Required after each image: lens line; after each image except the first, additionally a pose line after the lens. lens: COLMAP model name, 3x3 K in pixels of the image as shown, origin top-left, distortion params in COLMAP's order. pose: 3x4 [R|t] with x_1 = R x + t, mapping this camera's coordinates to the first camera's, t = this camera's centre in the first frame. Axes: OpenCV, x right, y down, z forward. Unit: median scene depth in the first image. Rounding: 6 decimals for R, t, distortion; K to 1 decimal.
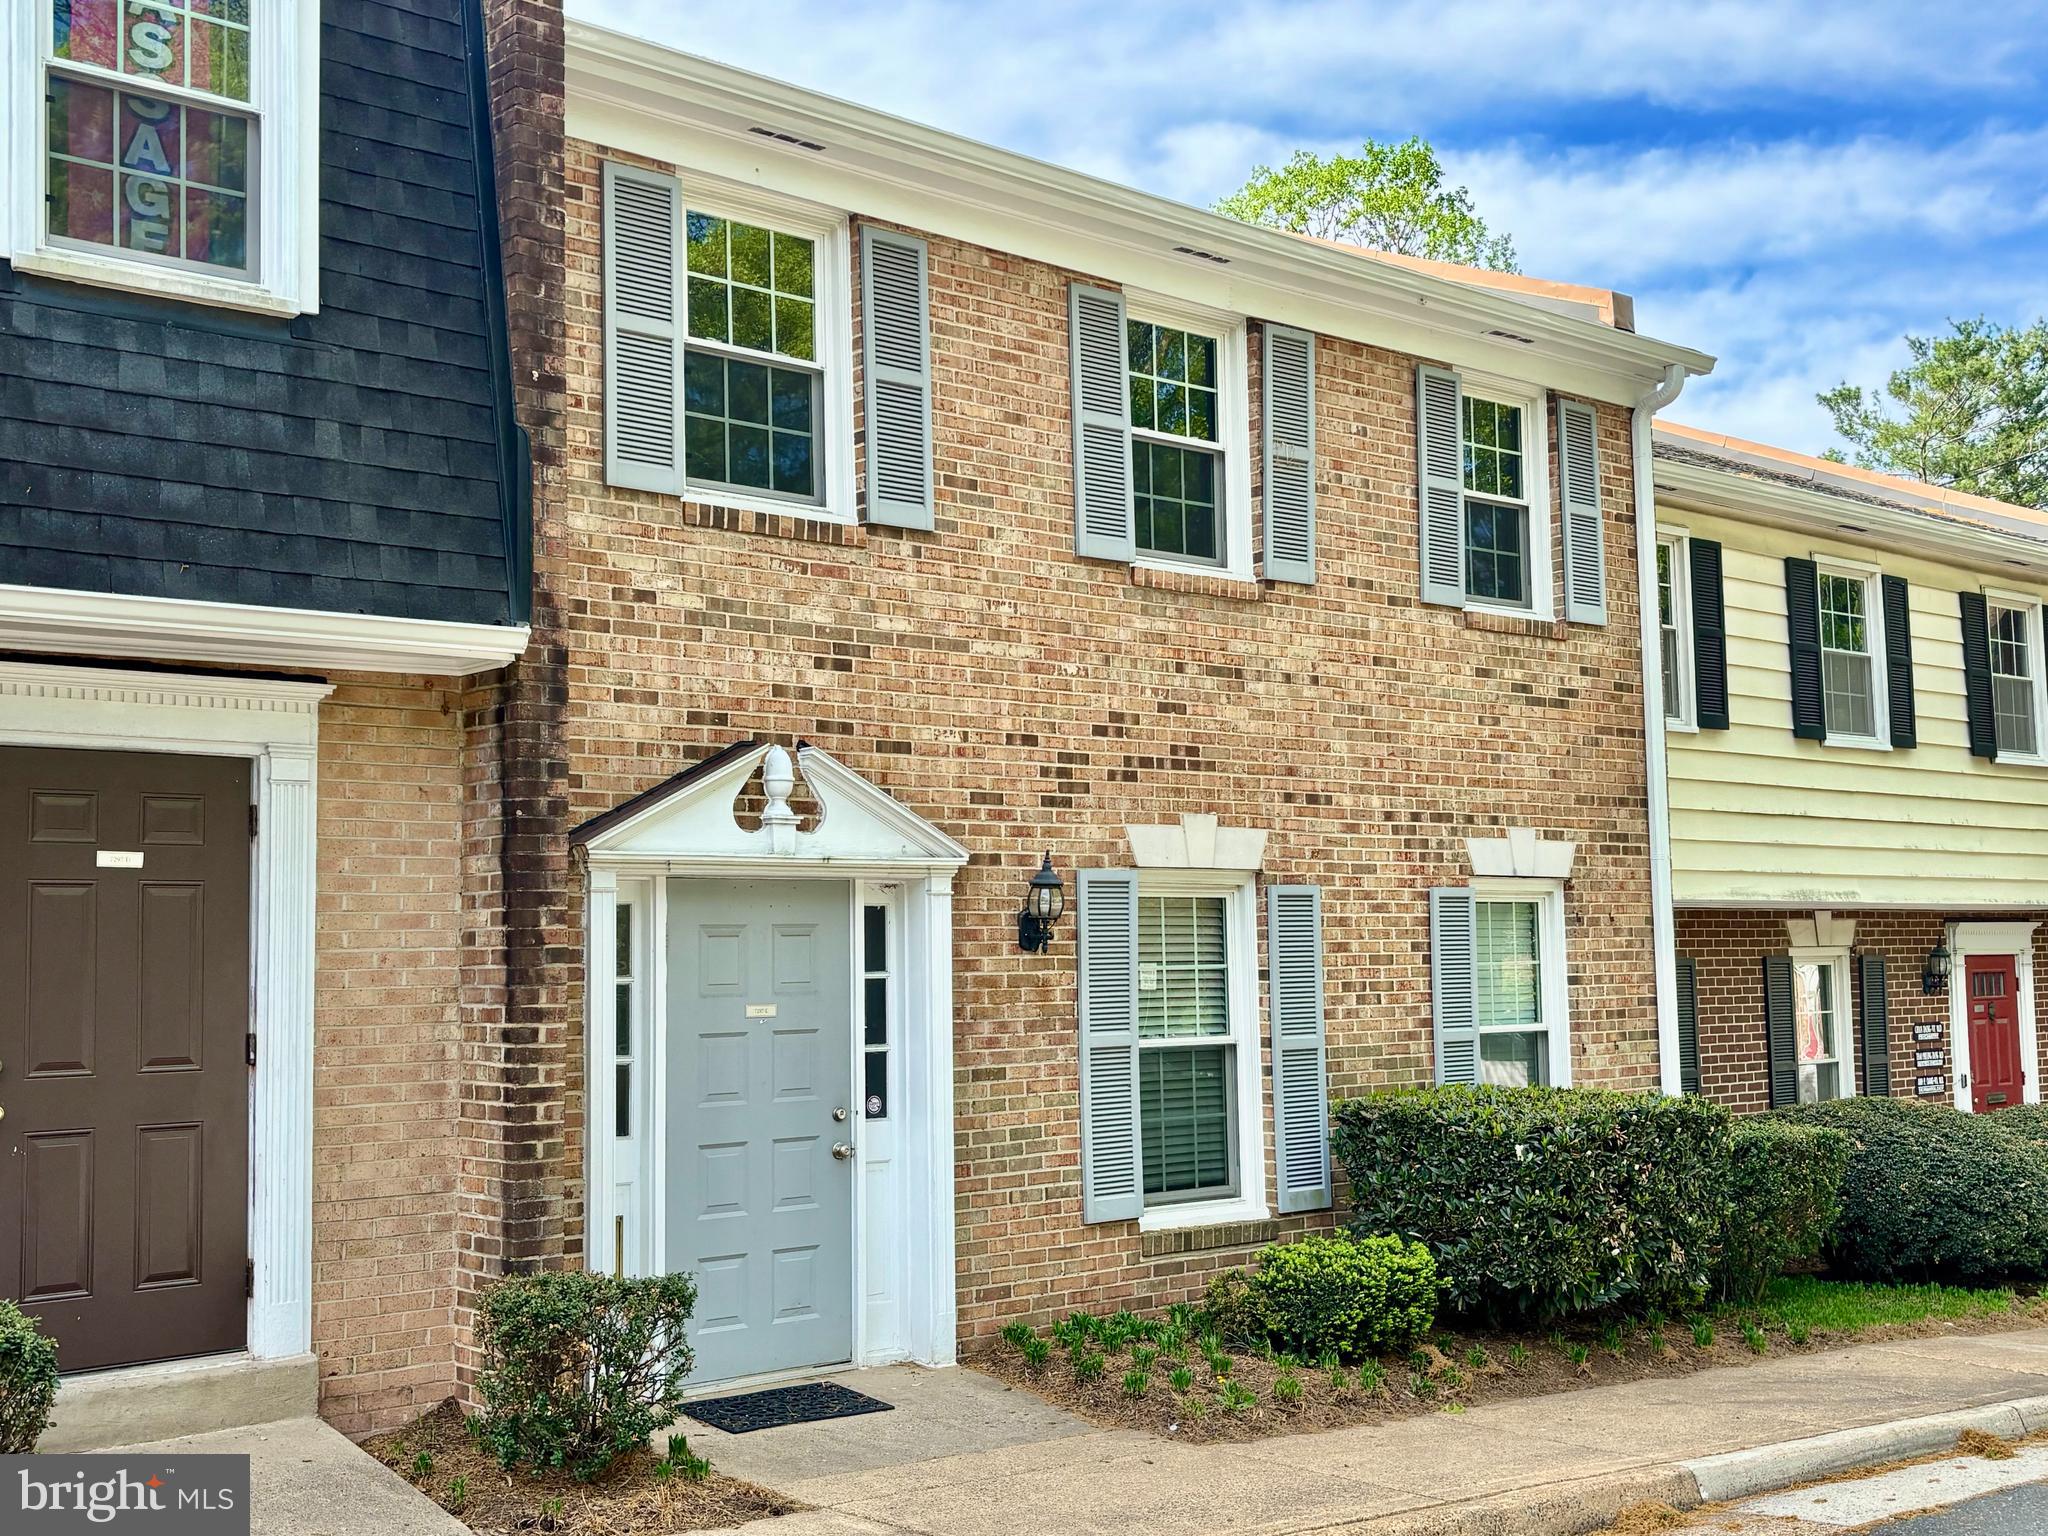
lens RADIAL K [[2299.2, 0, 1024.0], [0, 2299.2, 768.0], [0, 0, 1]] dist [0.237710, -0.946491]
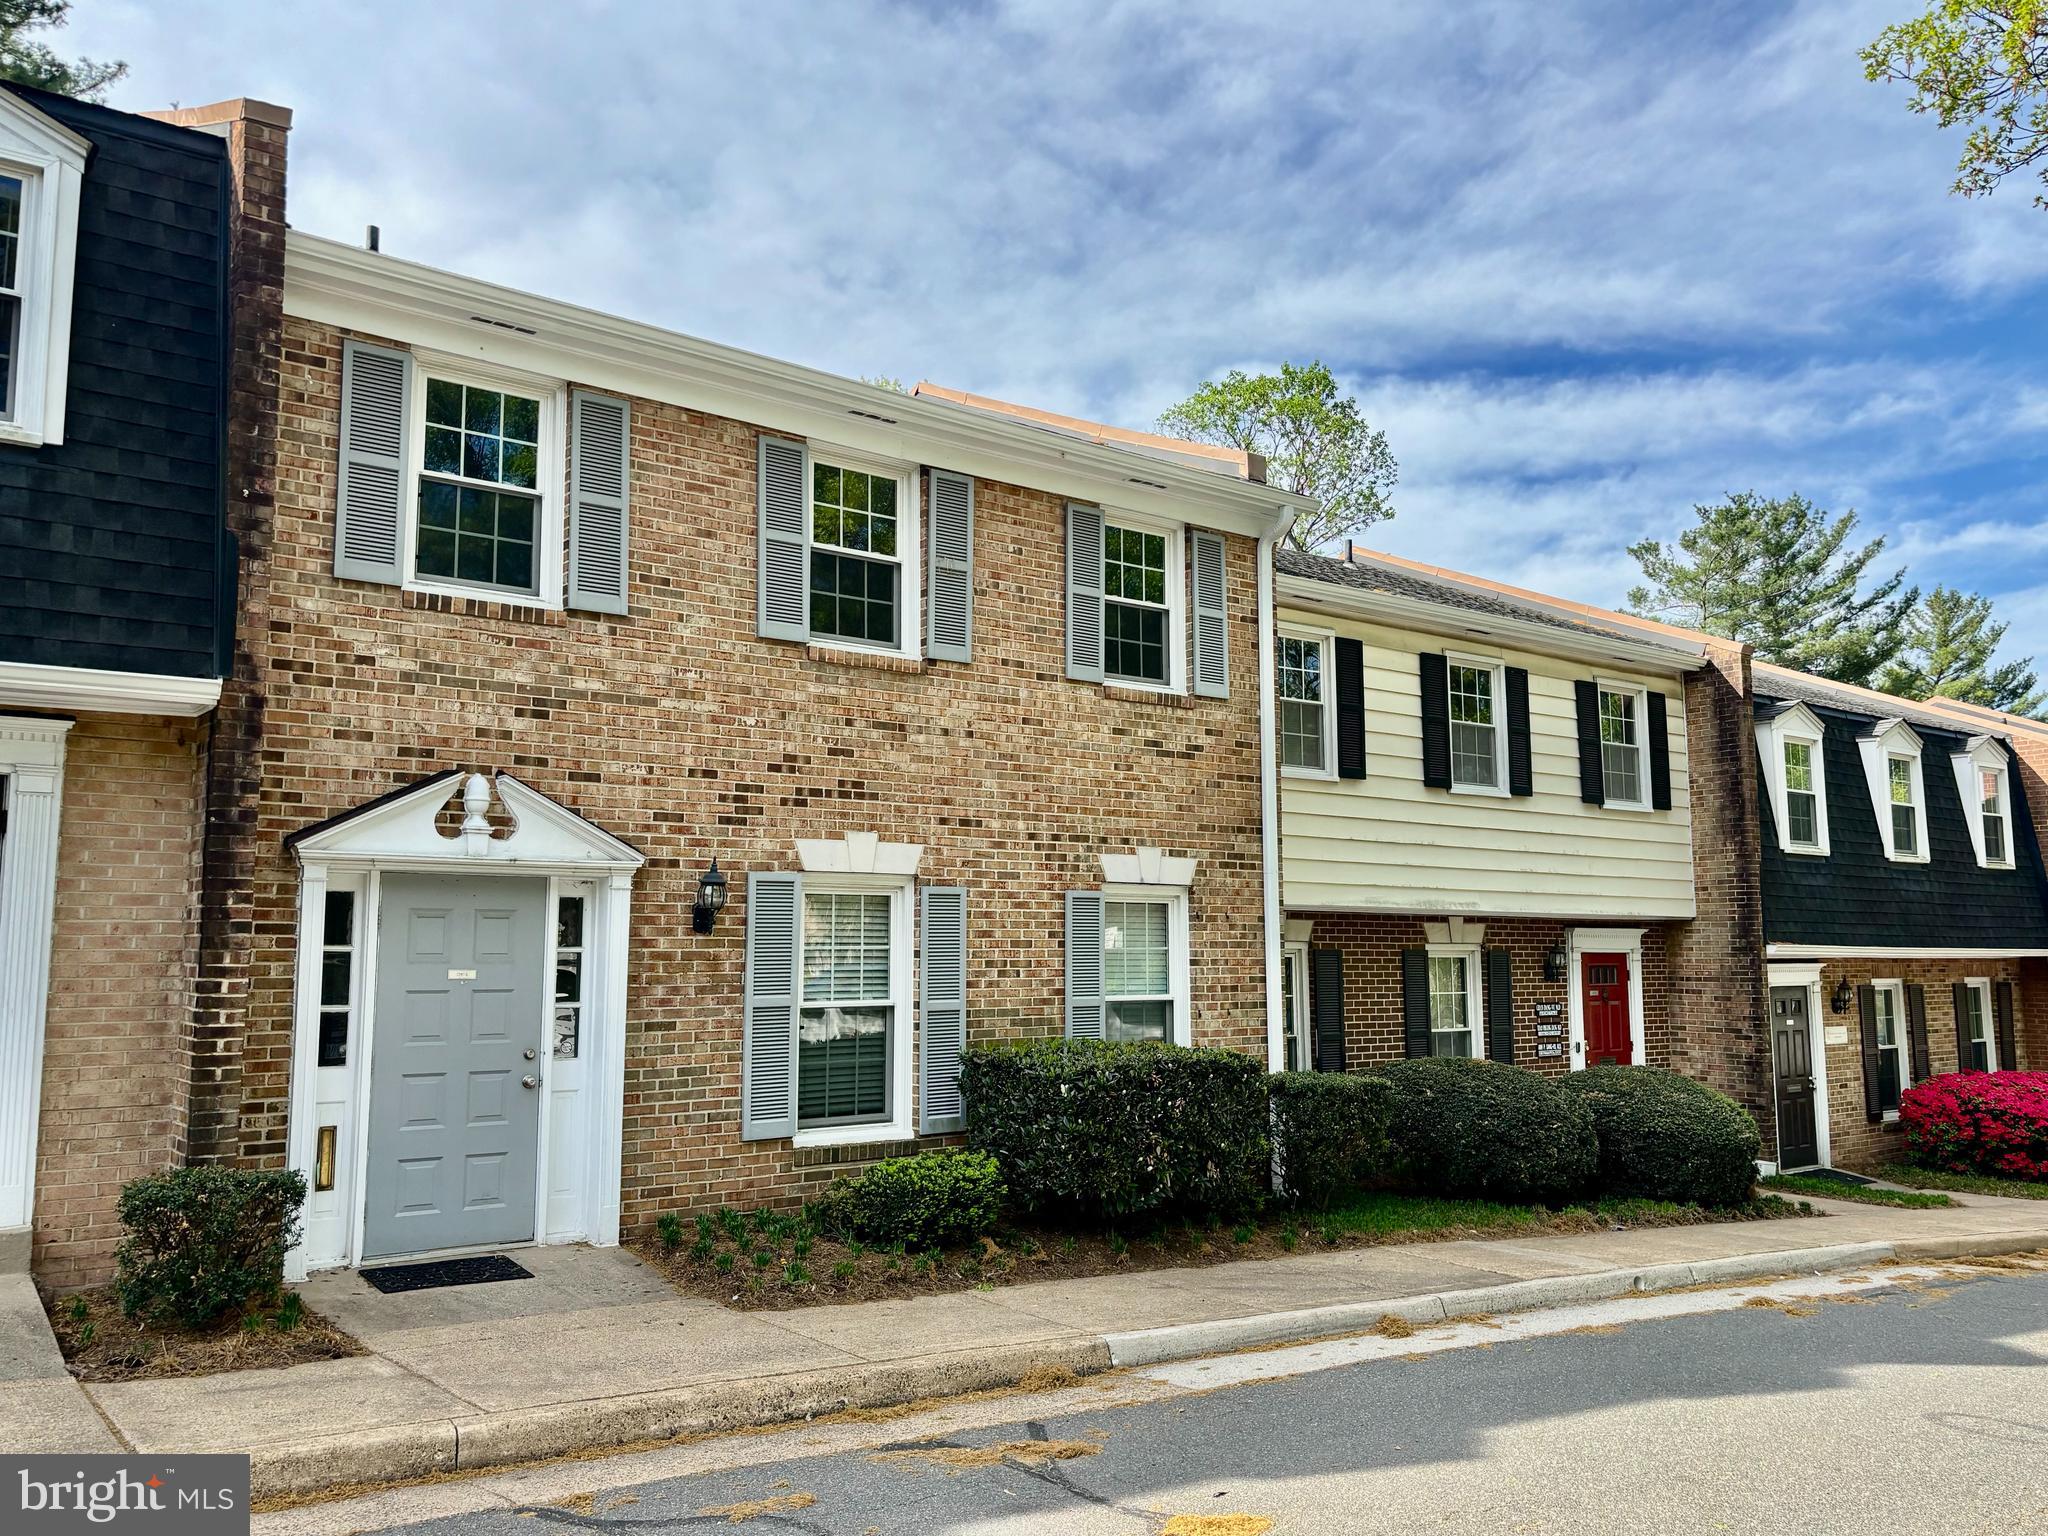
lens RADIAL K [[1623.6, 0, 1024.0], [0, 1623.6, 768.0], [0, 0, 1]] dist [0.169213, -0.389105]
pose [[0.998438, 0.009825, -0.054992, 0.219566], [-0.011430, 0.999516, -0.028944, 0.009006], [0.054681, 0.029527, 0.998067, 0.064238]]
